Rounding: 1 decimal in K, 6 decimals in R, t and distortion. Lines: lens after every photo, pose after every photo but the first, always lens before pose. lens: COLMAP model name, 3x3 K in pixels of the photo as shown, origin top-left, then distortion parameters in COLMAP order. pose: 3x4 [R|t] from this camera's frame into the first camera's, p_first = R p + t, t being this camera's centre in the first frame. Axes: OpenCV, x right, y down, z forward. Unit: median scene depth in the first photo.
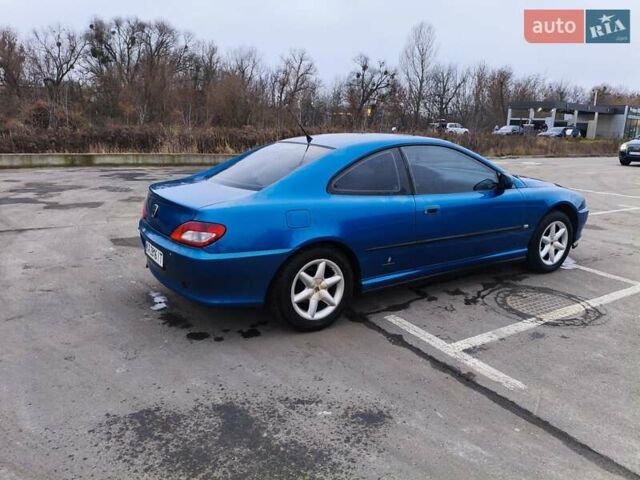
lens RADIAL K [[495.2, 0, 320.0], [0, 495.2, 240.0], [0, 0, 1]] dist [0.023690, -0.063706]
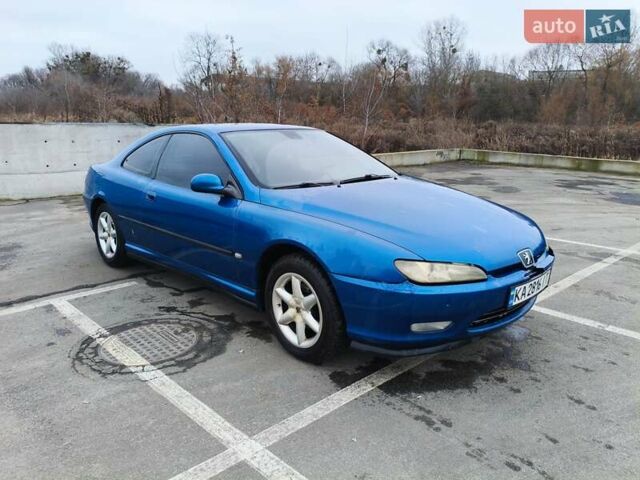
lens RADIAL K [[495.2, 0, 320.0], [0, 495.2, 240.0], [0, 0, 1]] dist [0.023690, -0.063706]
pose [[0.210280, 0.212913, -0.954175, 1.221527], [-0.229608, 0.959453, 0.163490, -0.209639], [0.950296, 0.184708, 0.250641, 1.043524]]
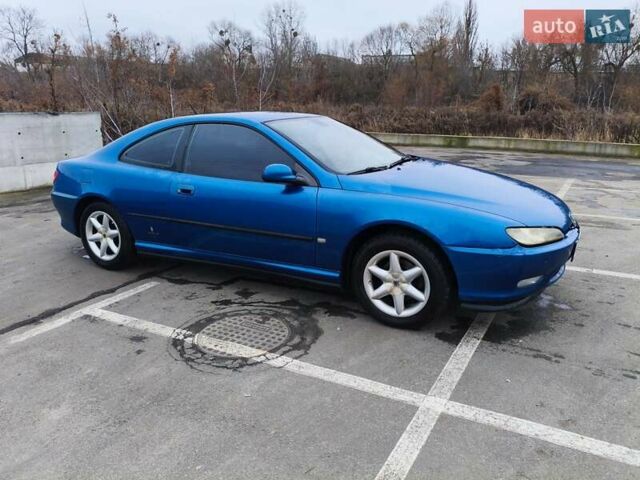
lens RADIAL K [[494.2, 0, 320.0], [0, 494.2, 240.0], [0, 0, 1]] dist [0.031663, -0.058318]
pose [[0.496088, 0.210895, -0.842271, 1.143579], [-0.188371, 0.973091, 0.132702, -0.138340], [0.847593, 0.092827, 0.522465, 0.694898]]
